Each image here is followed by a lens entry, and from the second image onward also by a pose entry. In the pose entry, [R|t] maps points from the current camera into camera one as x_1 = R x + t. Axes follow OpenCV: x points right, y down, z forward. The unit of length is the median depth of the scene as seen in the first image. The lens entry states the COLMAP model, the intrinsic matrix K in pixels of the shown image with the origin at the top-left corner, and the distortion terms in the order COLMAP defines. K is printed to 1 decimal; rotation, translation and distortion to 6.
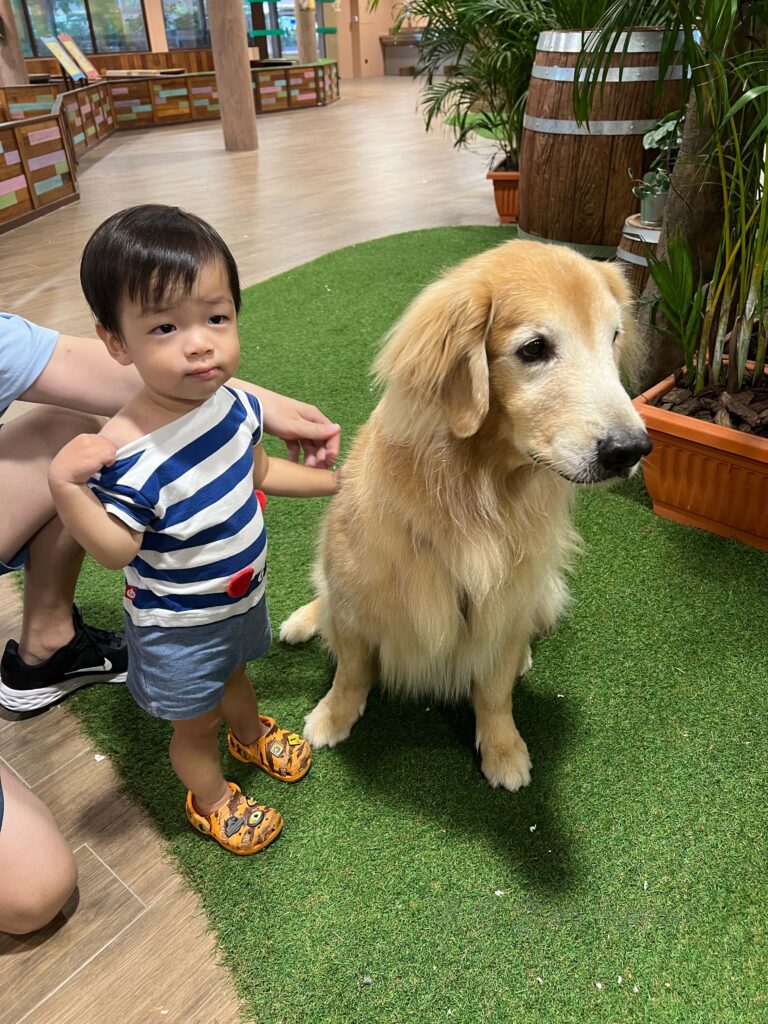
lens RADIAL K [[785.7, 0, 384.0], [0, 785.7, 512.0], [0, 0, 1]] dist [0.005569, -0.006808]
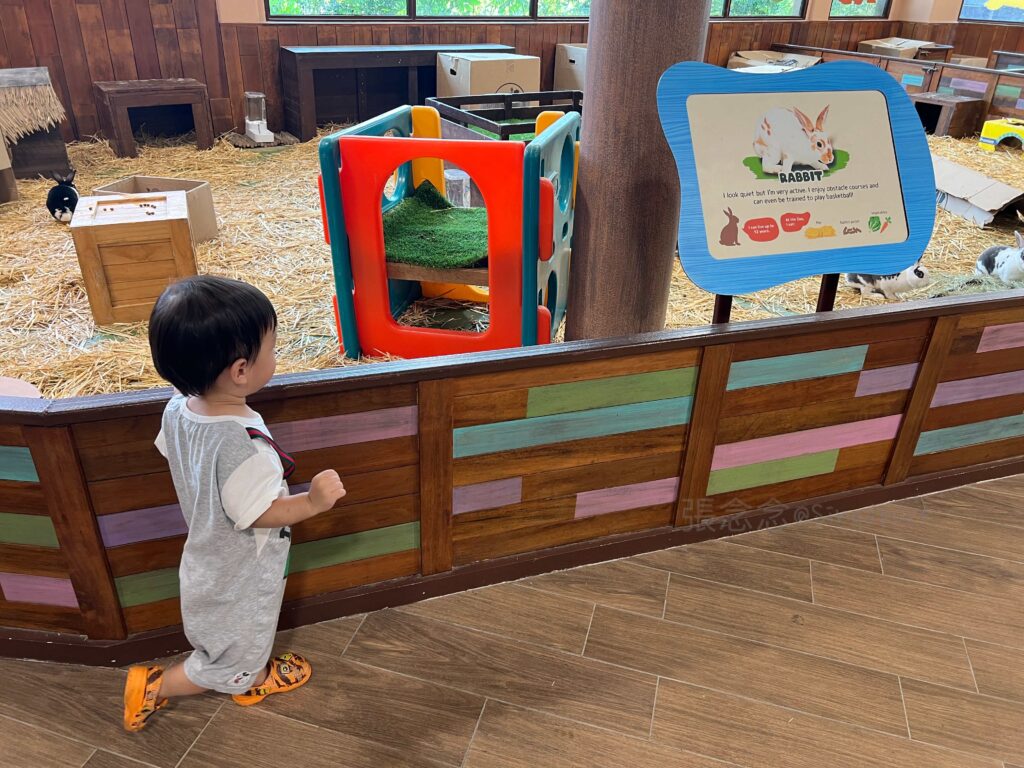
lens RADIAL K [[785.7, 0, 512.0], [0, 785.7, 384.0], [0, 0, 1]] dist [0.005569, -0.006808]
pose [[0.419398, 0.464160, -0.780167, -0.120167], [-0.507018, 0.832638, 0.222817, -0.213457], [0.753019, 0.302109, 0.584544, 0.308773]]
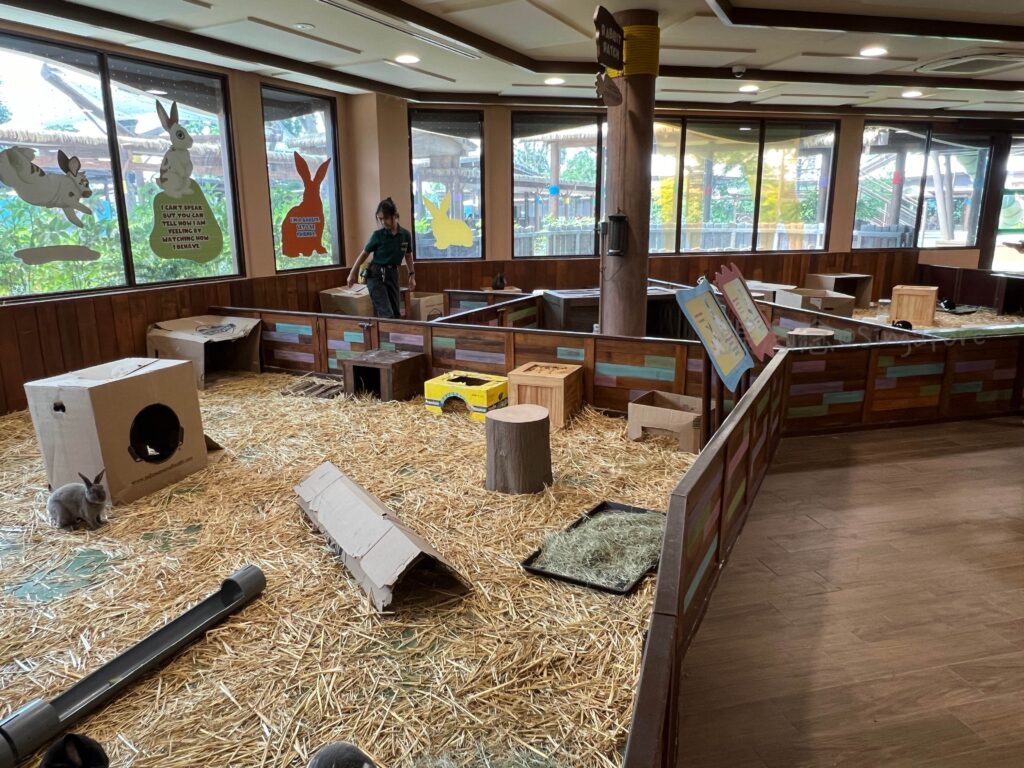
lens RADIAL K [[690.4, 0, 512.0], [0, 690.4, 384.0], [0, 0, 1]] dist [-0.025804, 0.004922]
pose [[0.820930, 0.158319, -0.548644, -0.245680], [-0.307585, 0.932099, -0.191267, -0.378414], [0.481109, 0.325771, 0.813884, 0.555968]]
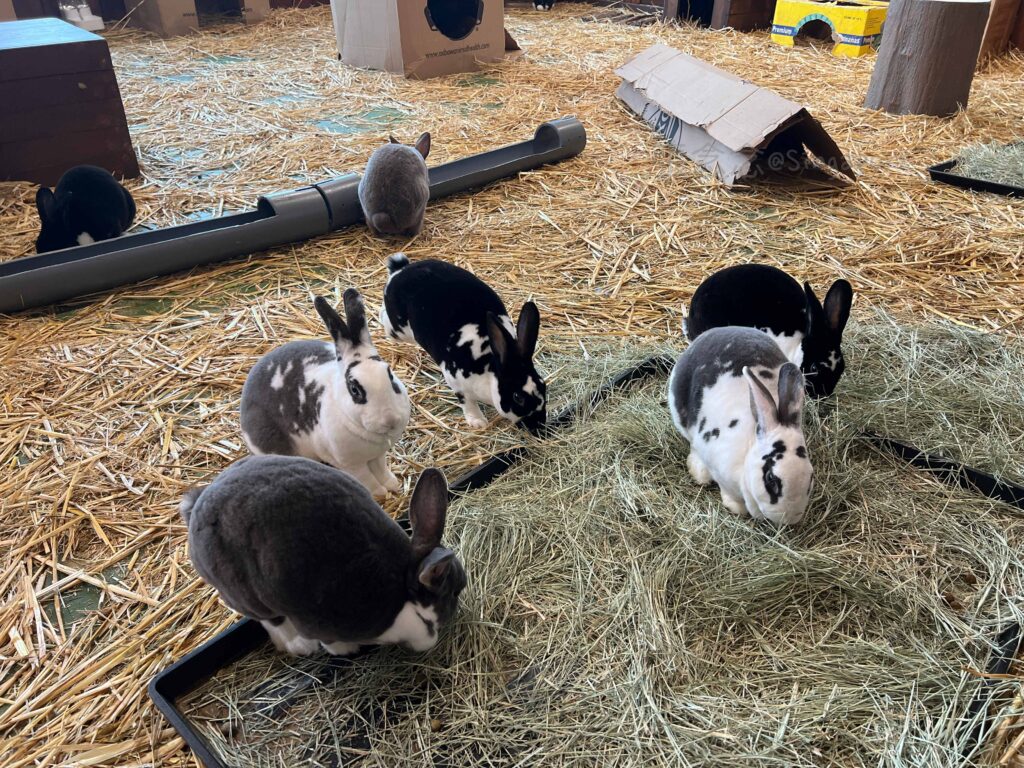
lens RADIAL K [[785.7, 0, 512.0], [0, 785.7, 384.0], [0, 0, 1]] dist [0.005569, -0.006808]
pose [[0.559886, 0.462971, -0.687157, -0.267619], [-0.449141, 0.866496, 0.217847, -0.302366], [0.696276, 0.186662, 0.693078, 0.580470]]
